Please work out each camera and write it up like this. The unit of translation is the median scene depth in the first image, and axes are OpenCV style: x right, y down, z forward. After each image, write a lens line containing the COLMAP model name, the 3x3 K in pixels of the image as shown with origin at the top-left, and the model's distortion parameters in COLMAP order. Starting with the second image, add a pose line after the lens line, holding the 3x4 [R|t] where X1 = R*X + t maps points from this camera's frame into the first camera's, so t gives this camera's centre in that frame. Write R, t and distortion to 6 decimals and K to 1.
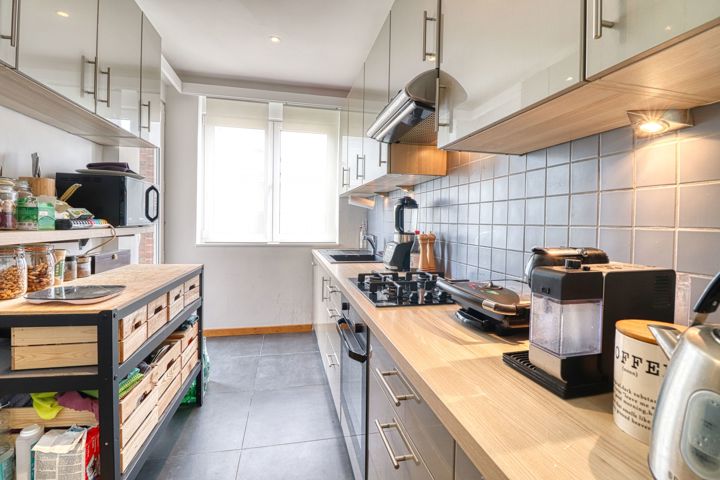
lens RADIAL K [[336.3, 0, 361.9], [0, 336.3, 225.5], [0, 0, 1]] dist [-0.019365, -0.000274]
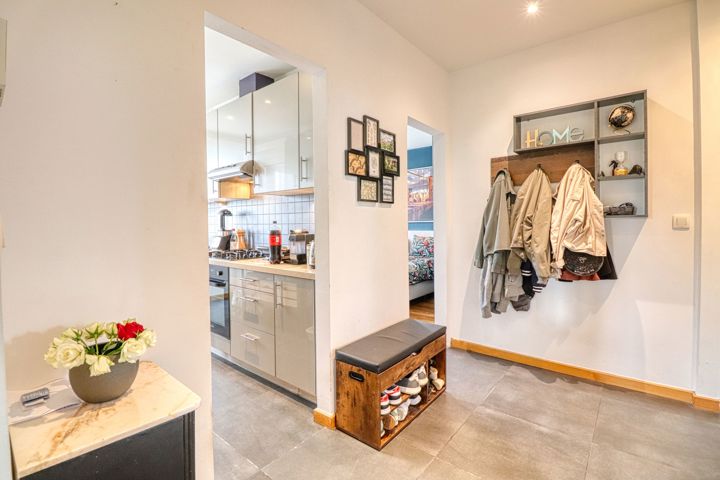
lens RADIAL K [[336.3, 0, 358.4], [0, 336.3, 233.1], [0, 0, 1]] dist [-0.019365, -0.000274]
pose [[0.795466, -0.040243, 0.604661, -0.420298], [0.027000, 0.999155, 0.030979, 0.001848], [-0.605397, -0.008317, 0.795880, -0.896000]]
